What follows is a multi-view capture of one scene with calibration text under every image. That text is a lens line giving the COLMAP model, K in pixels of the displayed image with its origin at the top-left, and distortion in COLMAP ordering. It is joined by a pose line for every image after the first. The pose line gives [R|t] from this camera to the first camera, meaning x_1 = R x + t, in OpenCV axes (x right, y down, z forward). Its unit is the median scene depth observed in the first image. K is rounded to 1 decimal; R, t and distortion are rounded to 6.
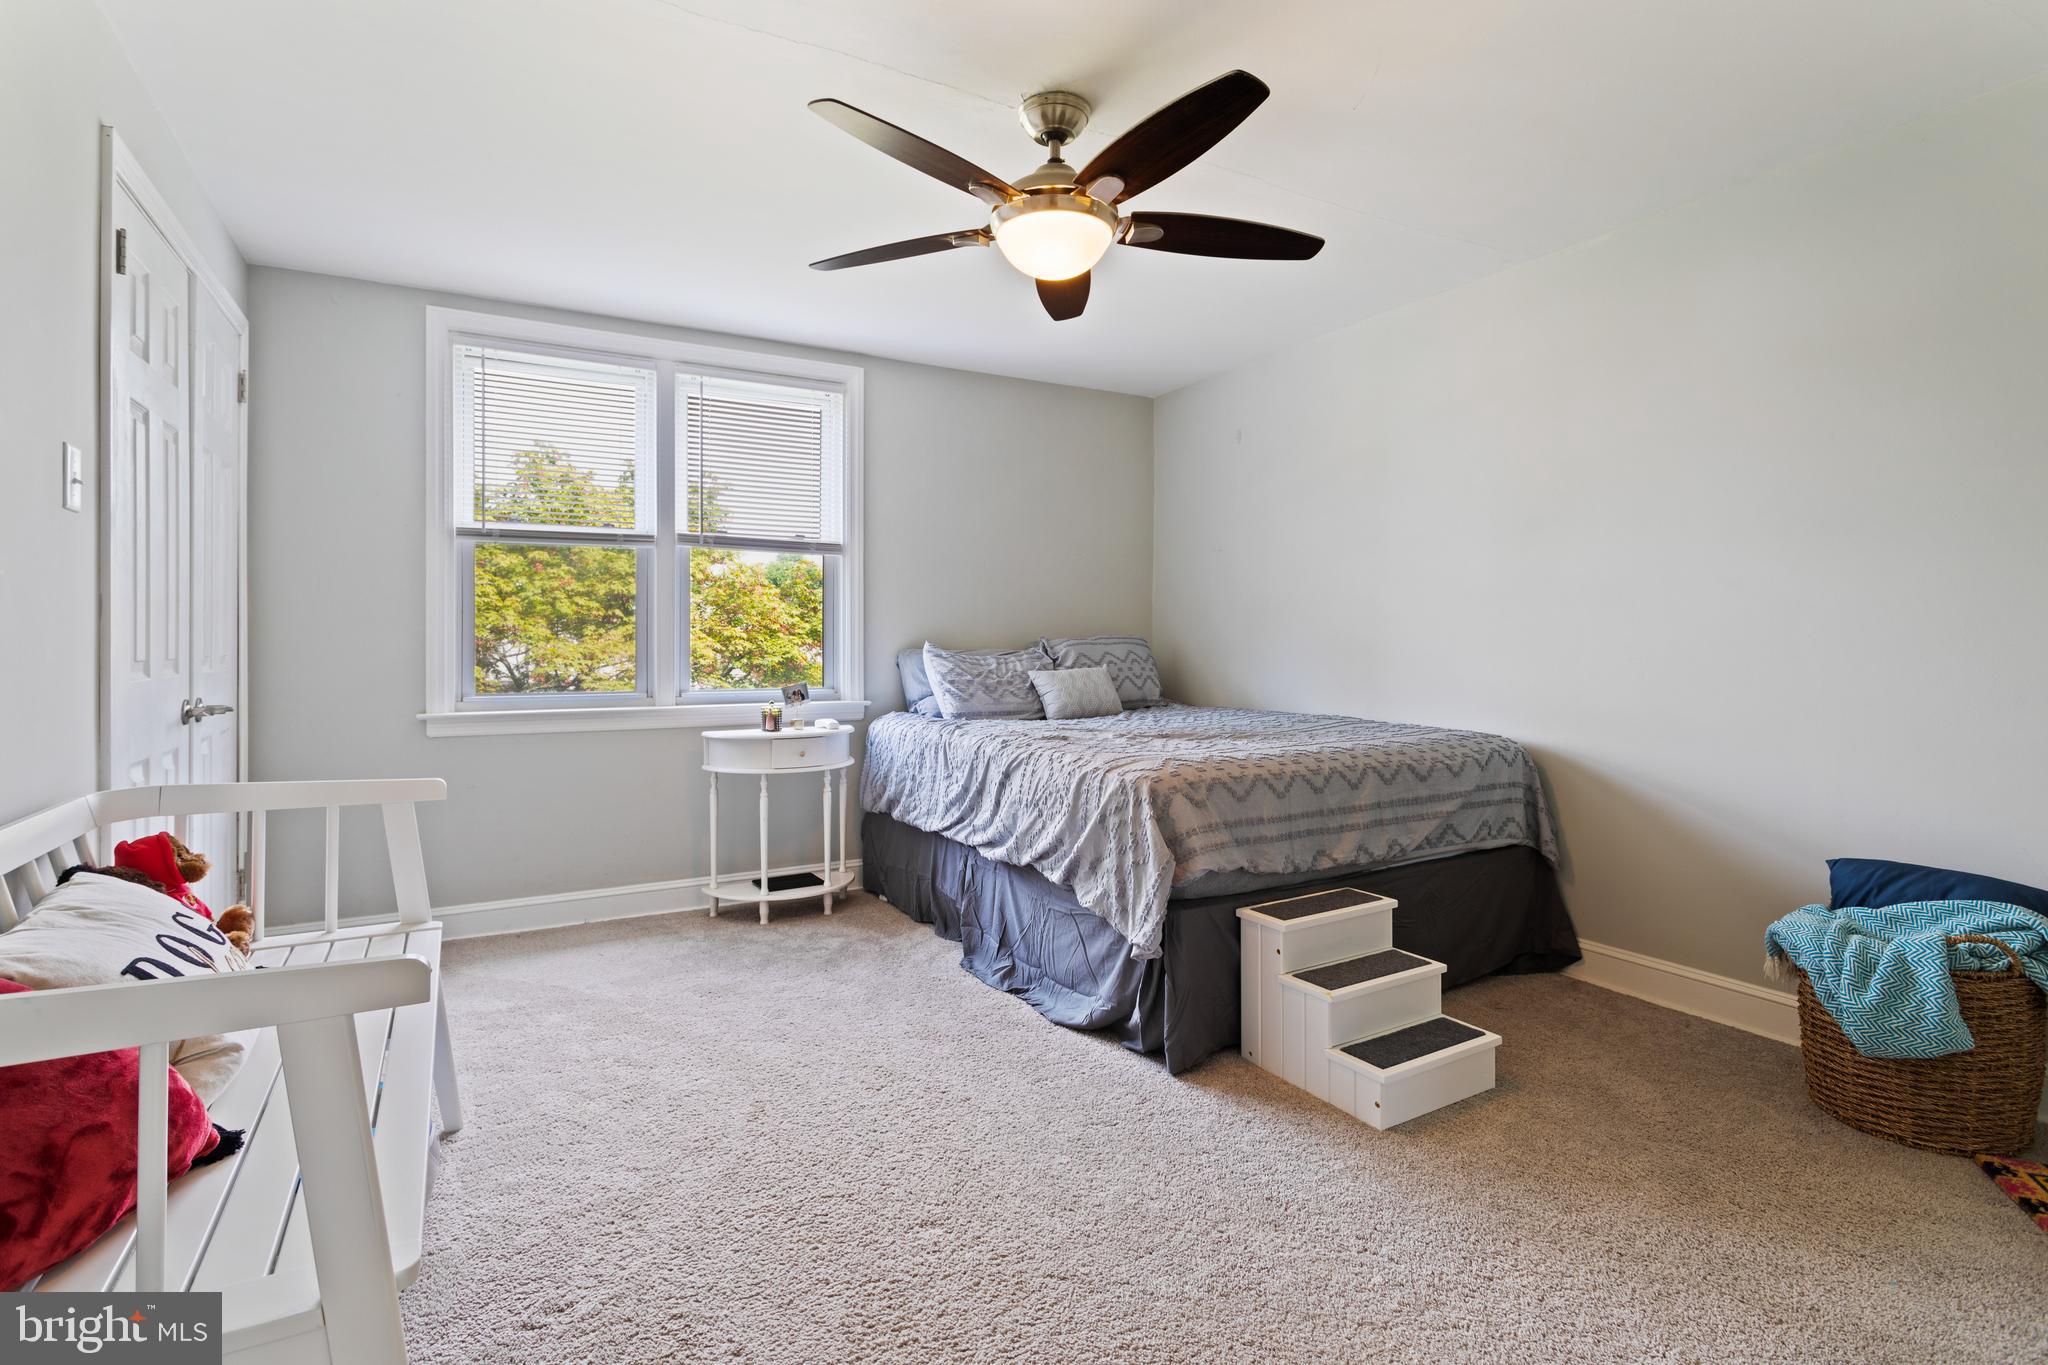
lens RADIAL K [[977.5, 0, 1016.2], [0, 977.5, 634.3], [0, 0, 1]] dist [-0.001714, 0.003582]
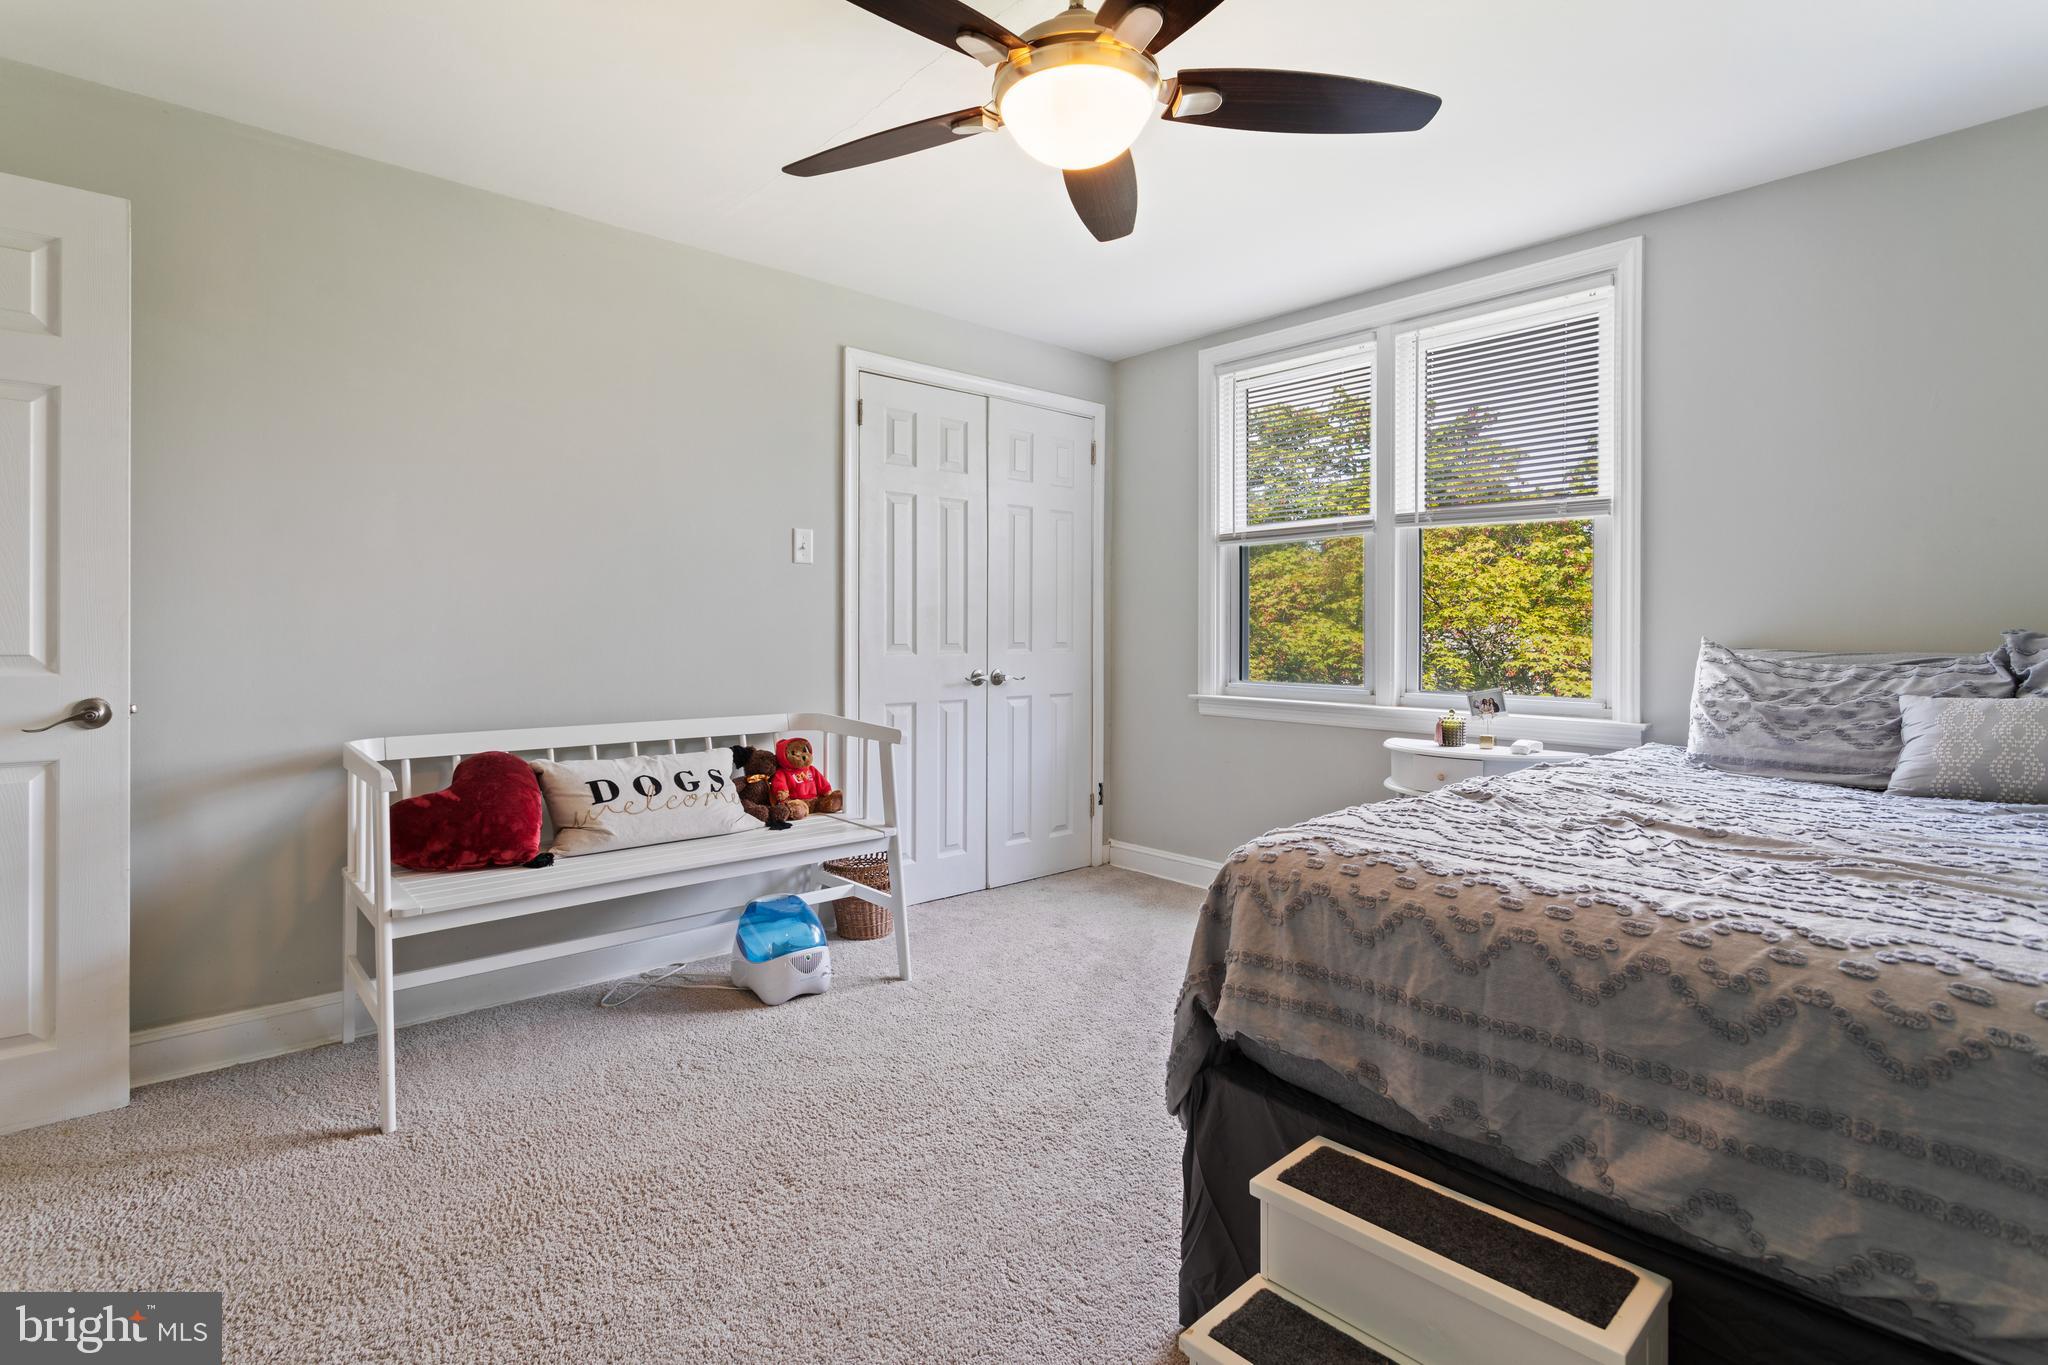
lens RADIAL K [[977.5, 0, 1003.0], [0, 977.5, 637.3], [0, 0, 1]] dist [-0.001714, 0.003582]
pose [[0.221785, 0.008310, -0.975060, 0.461707], [0.003482, 0.999951, 0.009314, -0.000142], [0.975089, -0.005461, 0.221745, 0.461217]]
